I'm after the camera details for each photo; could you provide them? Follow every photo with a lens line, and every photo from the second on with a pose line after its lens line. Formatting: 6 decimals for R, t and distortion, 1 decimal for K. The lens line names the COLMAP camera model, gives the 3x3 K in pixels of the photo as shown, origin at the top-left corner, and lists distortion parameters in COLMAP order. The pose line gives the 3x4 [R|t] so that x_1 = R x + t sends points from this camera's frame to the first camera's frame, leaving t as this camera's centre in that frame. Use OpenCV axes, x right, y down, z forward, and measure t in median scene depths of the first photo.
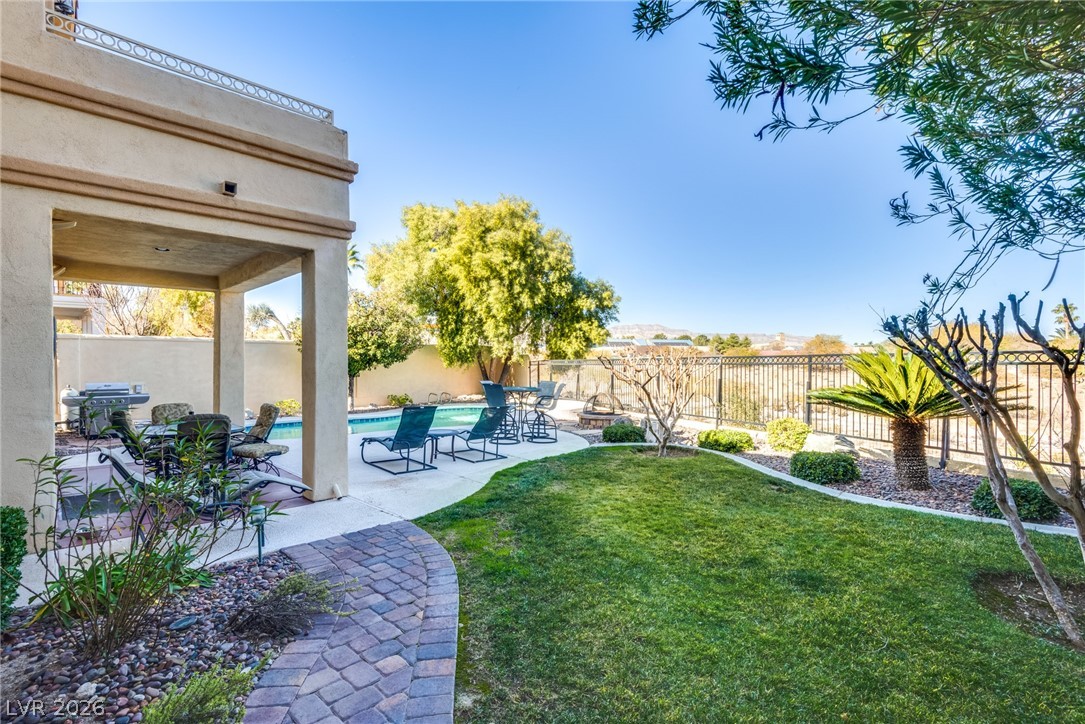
lens RADIAL K [[503.2, 0, 539.6], [0, 503.2, 369.0], [0, 0, 1]] dist [0.001280, -0.000524]
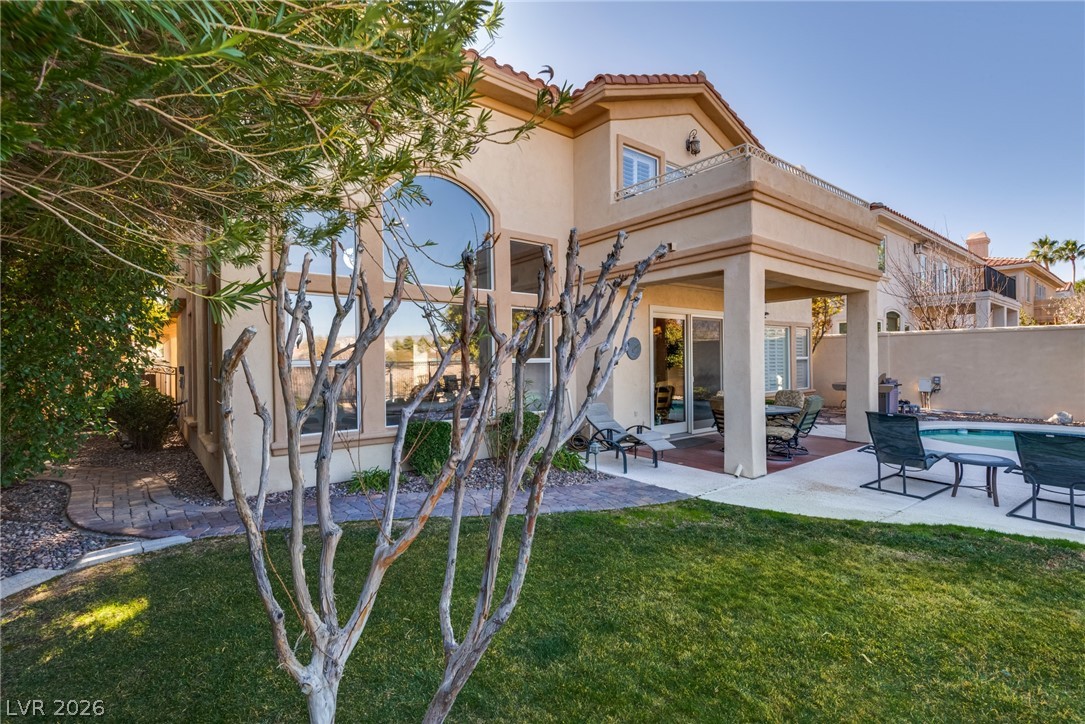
lens RADIAL K [[491.2, 0, 536.2], [0, 491.2, 357.3], [0, 0, 1]] dist [0.002969, 0.000219]
pose [[-0.122637, 0.001288, -0.992451, 0.282546], [-0.001783, 0.999997, 0.001518, -0.007450], [0.992450, 0.001956, -0.122635, 0.239363]]
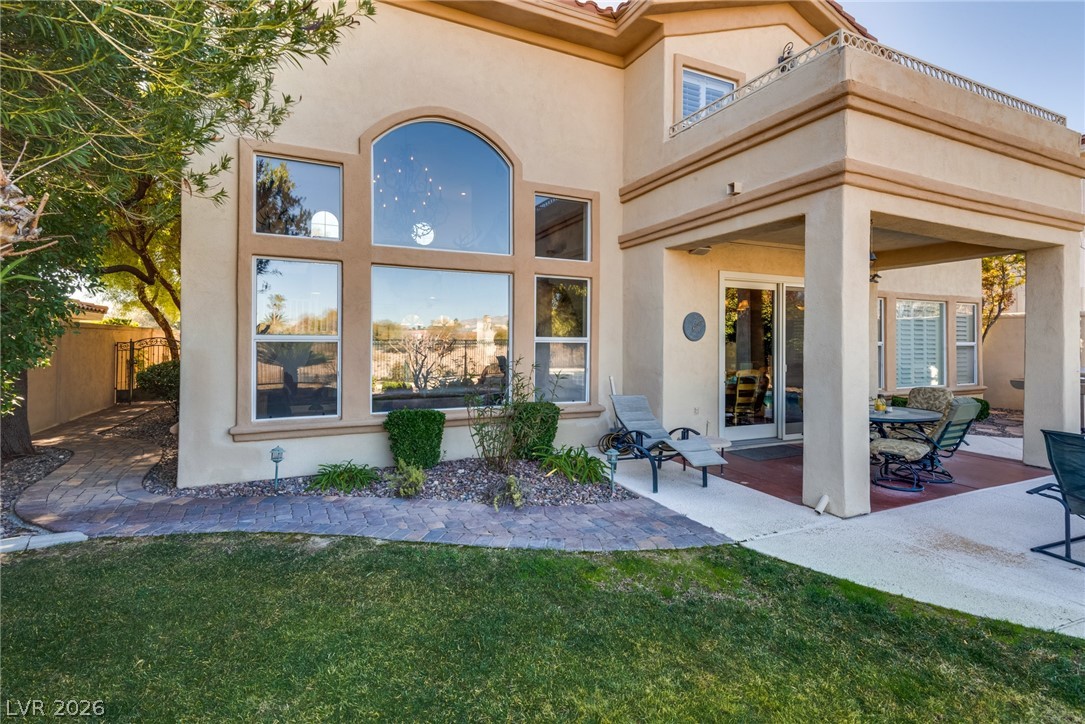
lens RADIAL K [[505.5, 0, 531.9], [0, 505.5, 332.7], [0, 0, 1]] dist [0.000602, -0.001378]
pose [[-0.351999, -0.012736, -0.935914, 0.185748], [-0.016955, 0.999830, -0.007229, -0.005684], [0.935847, 0.013324, -0.352155, 0.301901]]
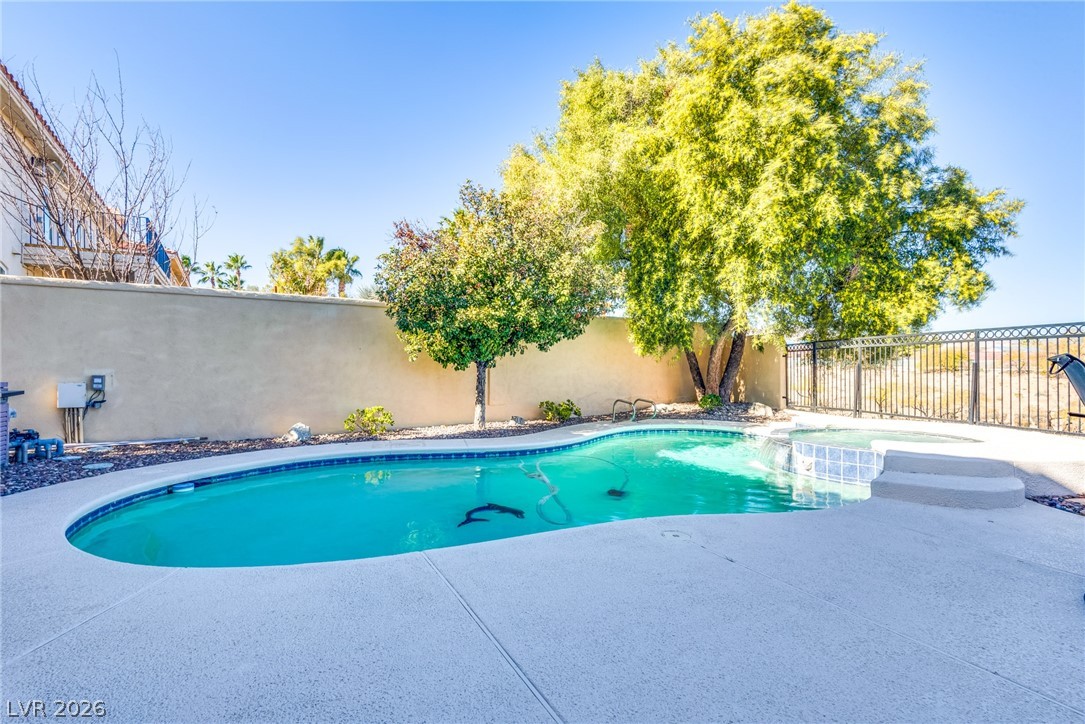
lens RADIAL K [[503.2, 0, 539.6], [0, 503.2, 369.0], [0, 0, 1]] dist [0.001280, -0.000524]
pose [[0.975523, 0.002401, -0.219883, -0.194853], [-0.005238, 0.999910, -0.012322, 0.024286], [0.219833, 0.013172, 0.975448, 0.491551]]
